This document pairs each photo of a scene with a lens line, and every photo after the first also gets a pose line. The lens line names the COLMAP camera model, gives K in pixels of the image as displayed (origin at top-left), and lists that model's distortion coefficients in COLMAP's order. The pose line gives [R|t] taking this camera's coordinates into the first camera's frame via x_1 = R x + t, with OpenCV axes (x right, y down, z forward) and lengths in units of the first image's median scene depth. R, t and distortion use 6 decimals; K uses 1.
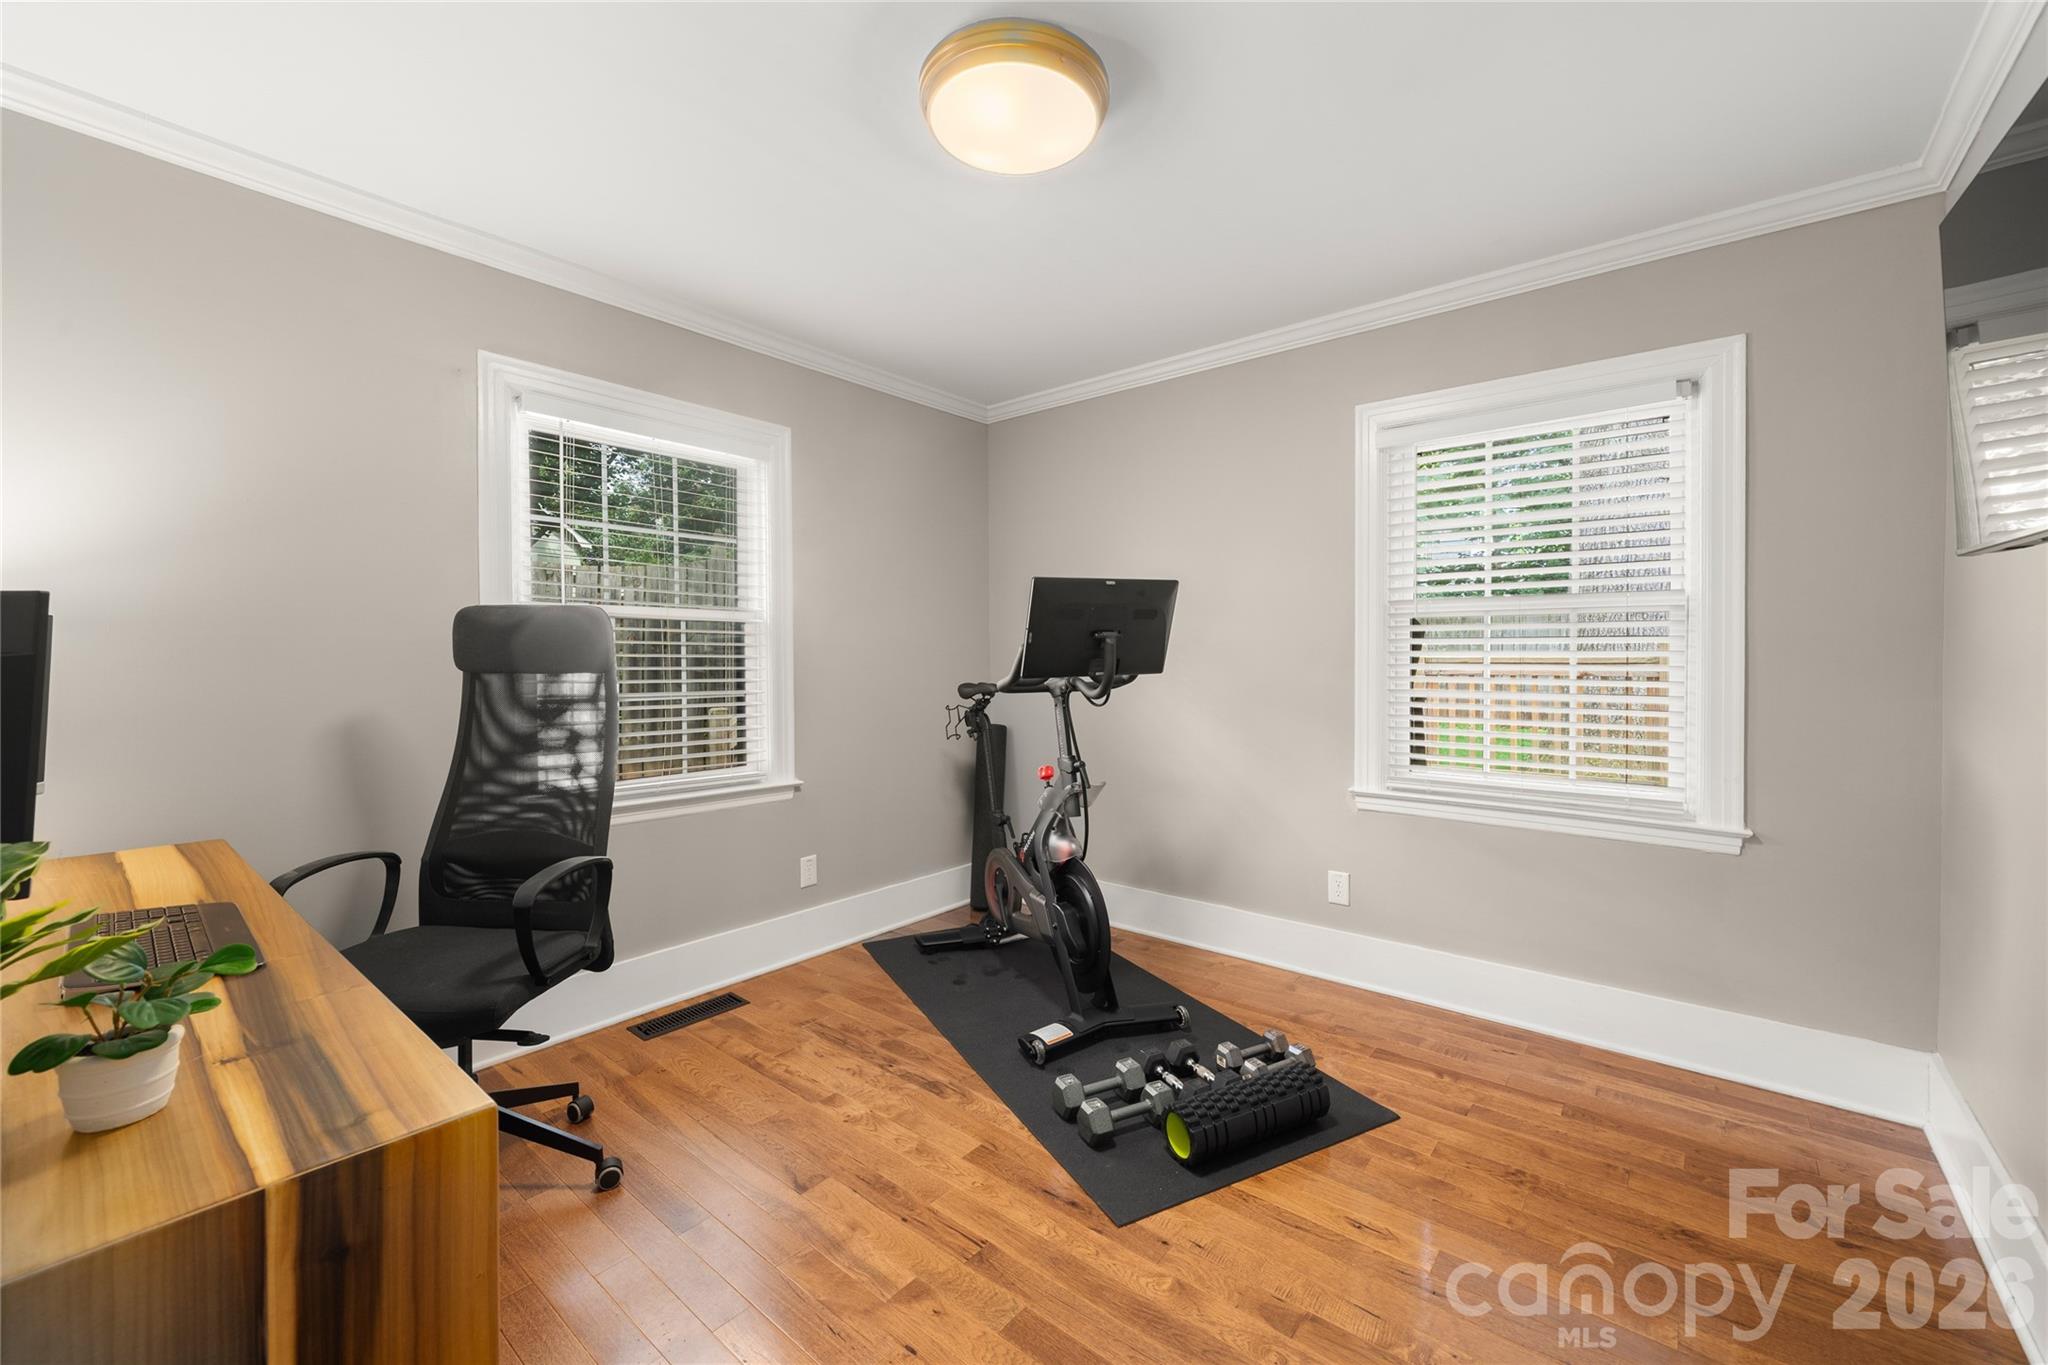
lens RADIAL K [[836.8, 0, 1026.0], [0, 836.8, 674.2], [0, 0, 1]] dist [-0.001393, -0.000330]
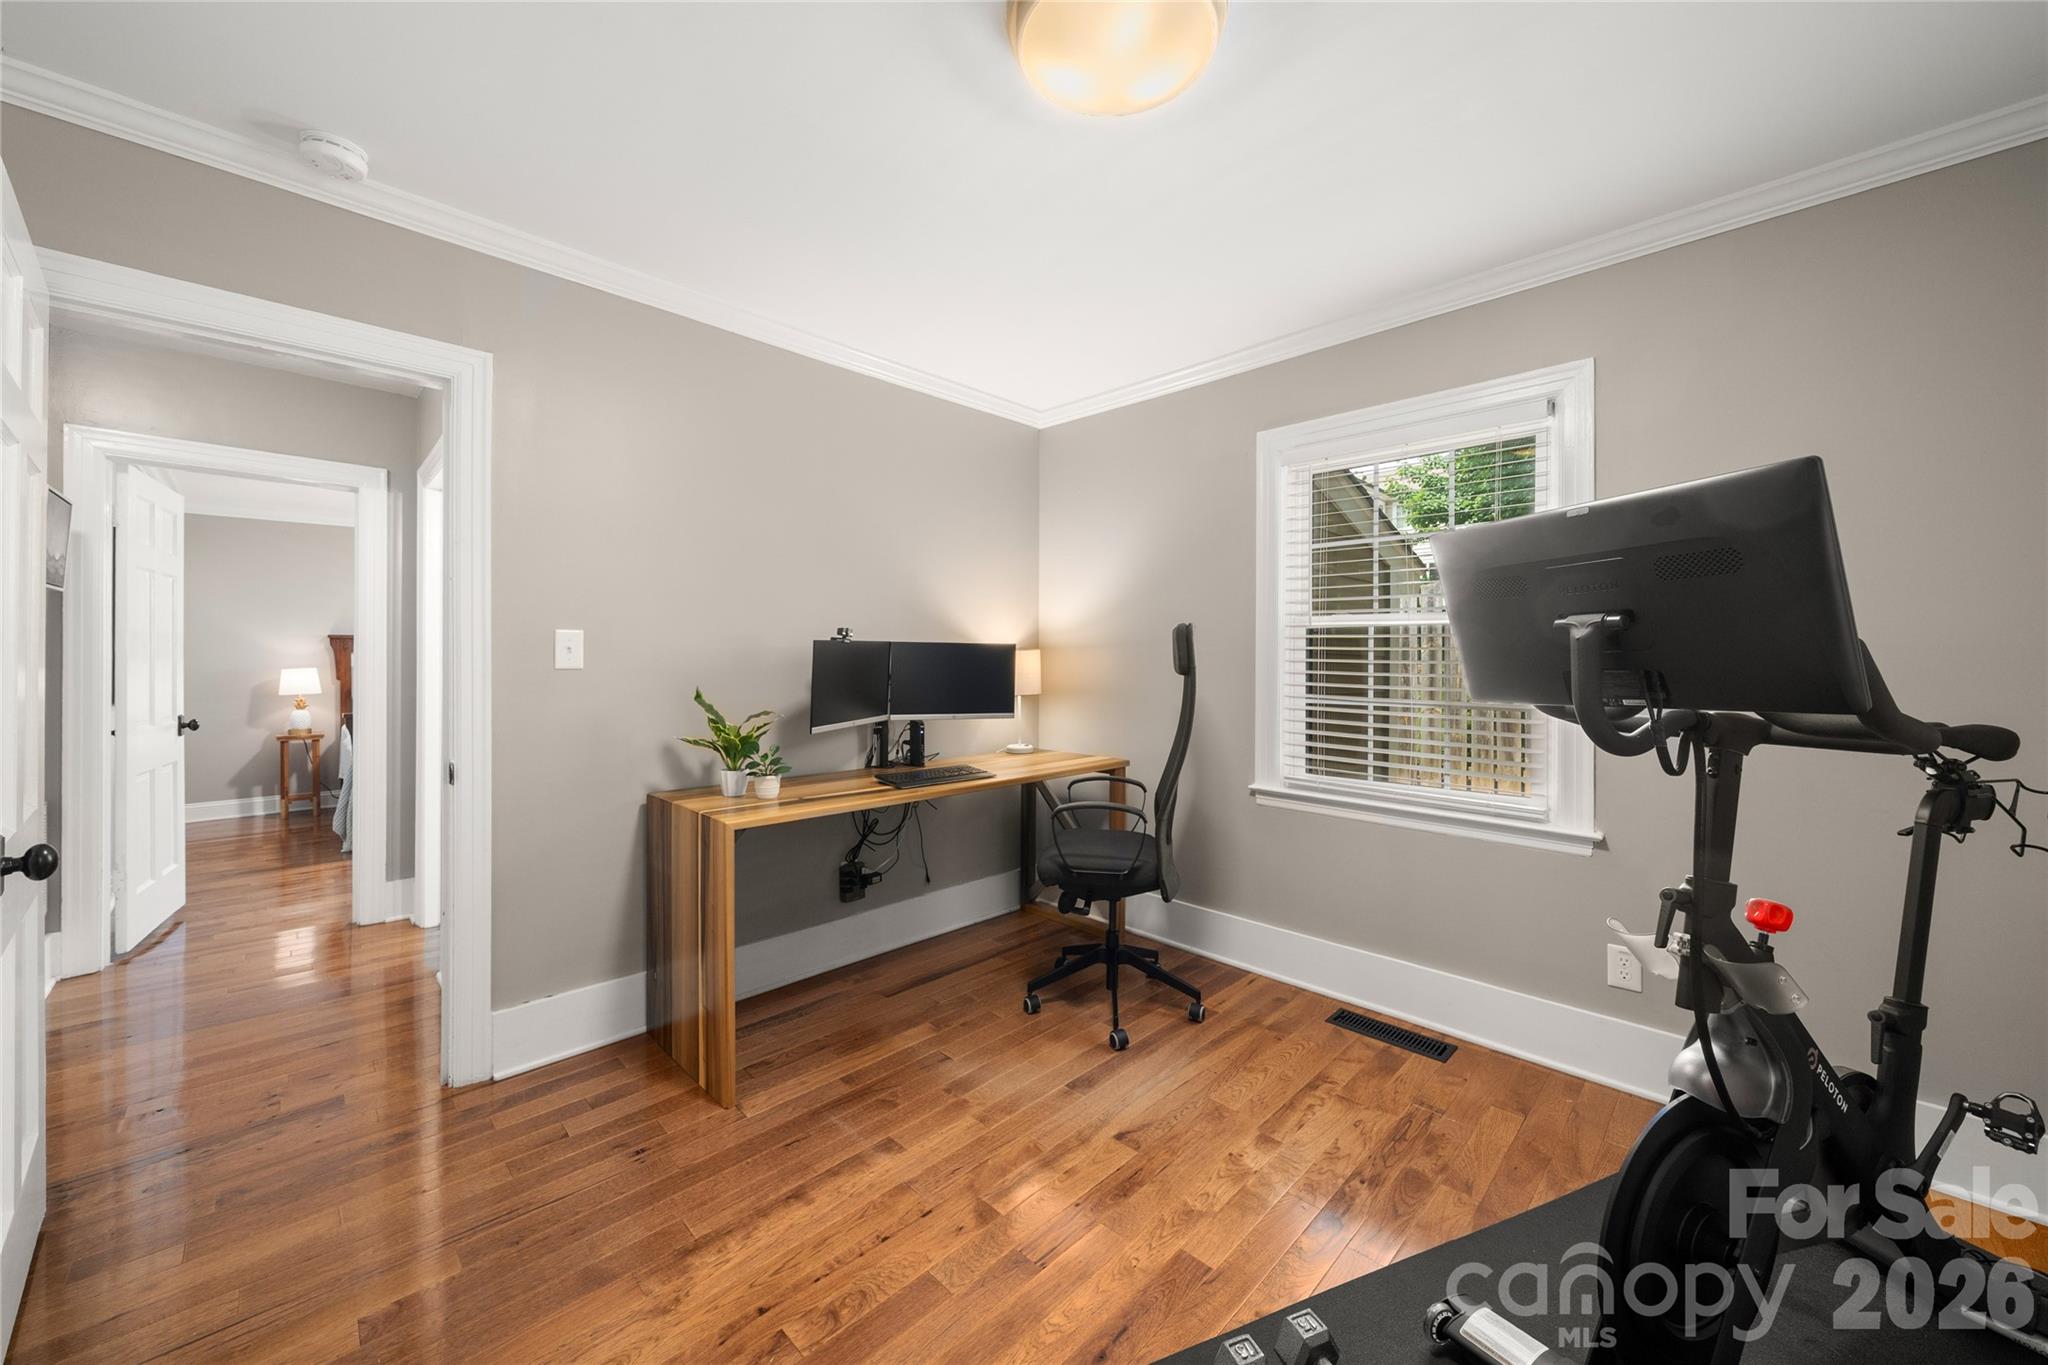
lens RADIAL K [[770.8, 0, 1026.8], [0, 770.8, 664.5], [0, 0, 1]] dist [-0.006283, 0.000387]
pose [[-0.115227, 0.005015, -0.993327, 0.547555], [-0.029185, 0.999538, 0.008432, -0.014313], [0.992910, 0.029962, -0.115027, 0.701063]]
